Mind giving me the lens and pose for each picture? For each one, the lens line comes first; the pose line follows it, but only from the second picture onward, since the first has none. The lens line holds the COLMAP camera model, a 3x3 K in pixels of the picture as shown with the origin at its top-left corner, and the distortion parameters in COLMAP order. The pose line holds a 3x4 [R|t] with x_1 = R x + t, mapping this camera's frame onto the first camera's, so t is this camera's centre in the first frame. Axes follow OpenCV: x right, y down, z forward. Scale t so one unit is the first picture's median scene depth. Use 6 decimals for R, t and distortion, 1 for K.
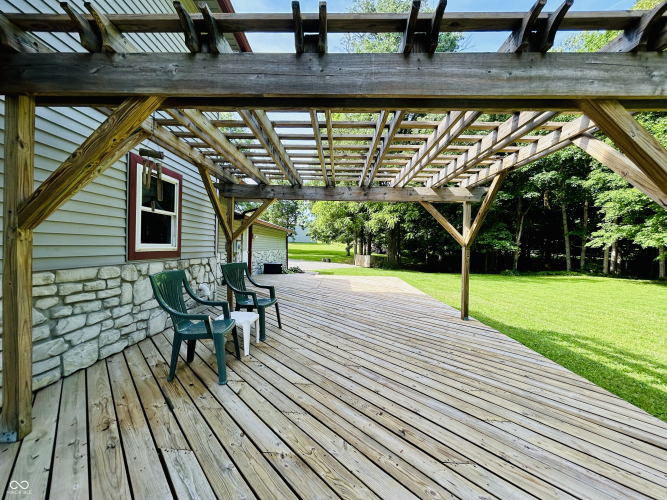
lens RADIAL K [[268.7, 0, 333.9], [0, 268.7, 251.2], [0, 0, 1]] dist [0.000726, -0.000544]
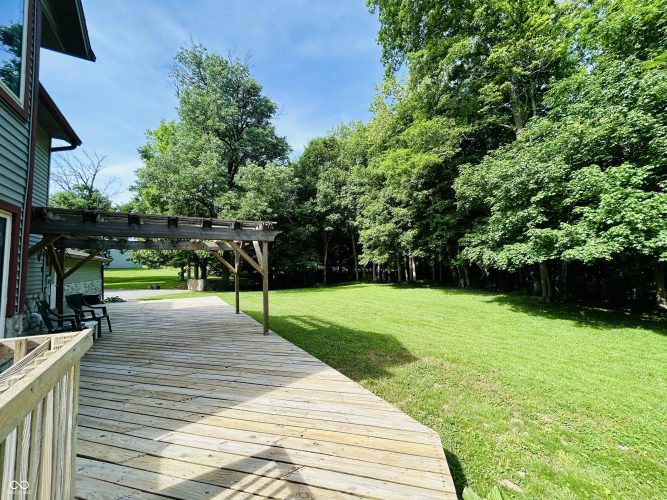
lens RADIAL K [[268.7, 0, 331.8], [0, 268.7, 252.5], [0, 0, 1]] dist [0.000726, -0.000544]
pose [[0.851556, -0.011804, 0.524131, 0.015855], [0.048295, 0.997262, -0.056005, -0.006784], [-0.522035, 0.073004, 0.849794, -0.192973]]
